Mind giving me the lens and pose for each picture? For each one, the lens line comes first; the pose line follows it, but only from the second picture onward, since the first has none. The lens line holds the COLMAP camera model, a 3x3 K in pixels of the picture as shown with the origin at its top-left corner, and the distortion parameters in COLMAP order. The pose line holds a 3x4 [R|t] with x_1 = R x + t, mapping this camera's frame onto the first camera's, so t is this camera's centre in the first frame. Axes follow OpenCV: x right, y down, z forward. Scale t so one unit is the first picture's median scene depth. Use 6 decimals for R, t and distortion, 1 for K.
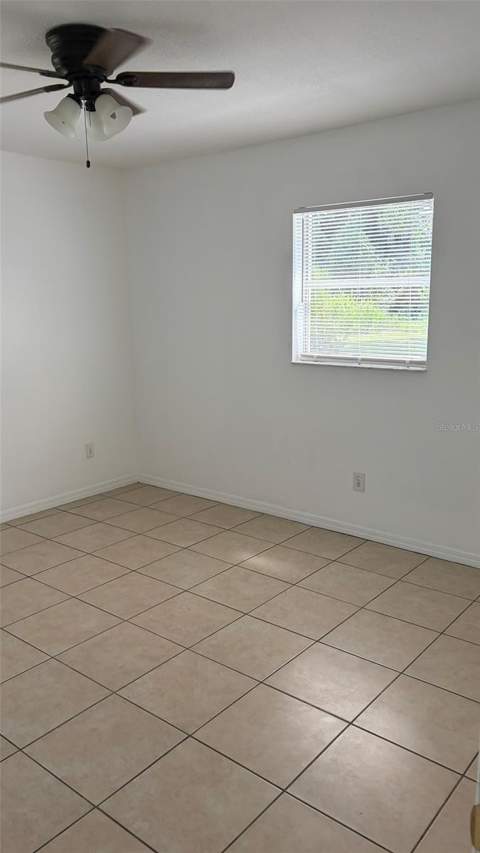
lens RADIAL K [[642.7, 0, 241.3], [0, 642.7, 426.4], [0, 0, 1]] dist [0.020034, -0.007605]
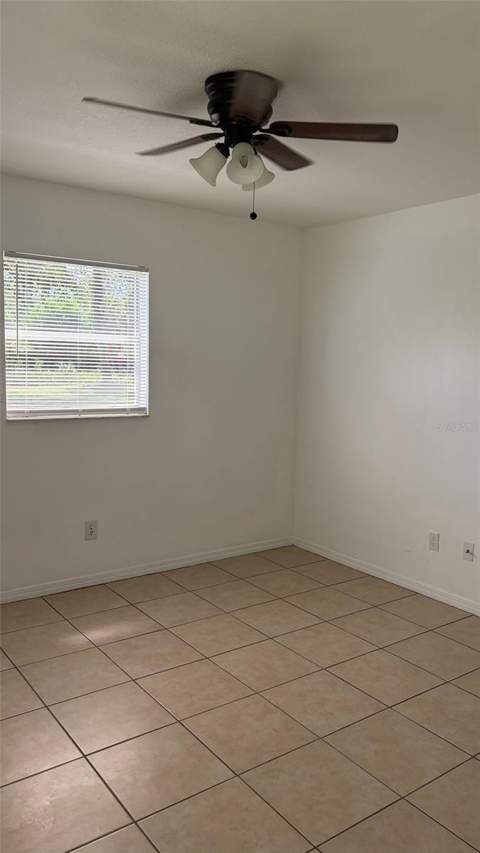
lens RADIAL K [[659.8, 0, 238.0], [0, 659.8, 410.3], [0, 0, 1]] dist [0.045189, -0.006287]
pose [[0.255423, -0.069215, 0.964349, -0.811159], [0.157935, 0.987023, 0.029011, -0.101346], [-0.953843, 0.144894, 0.263040, 0.513838]]
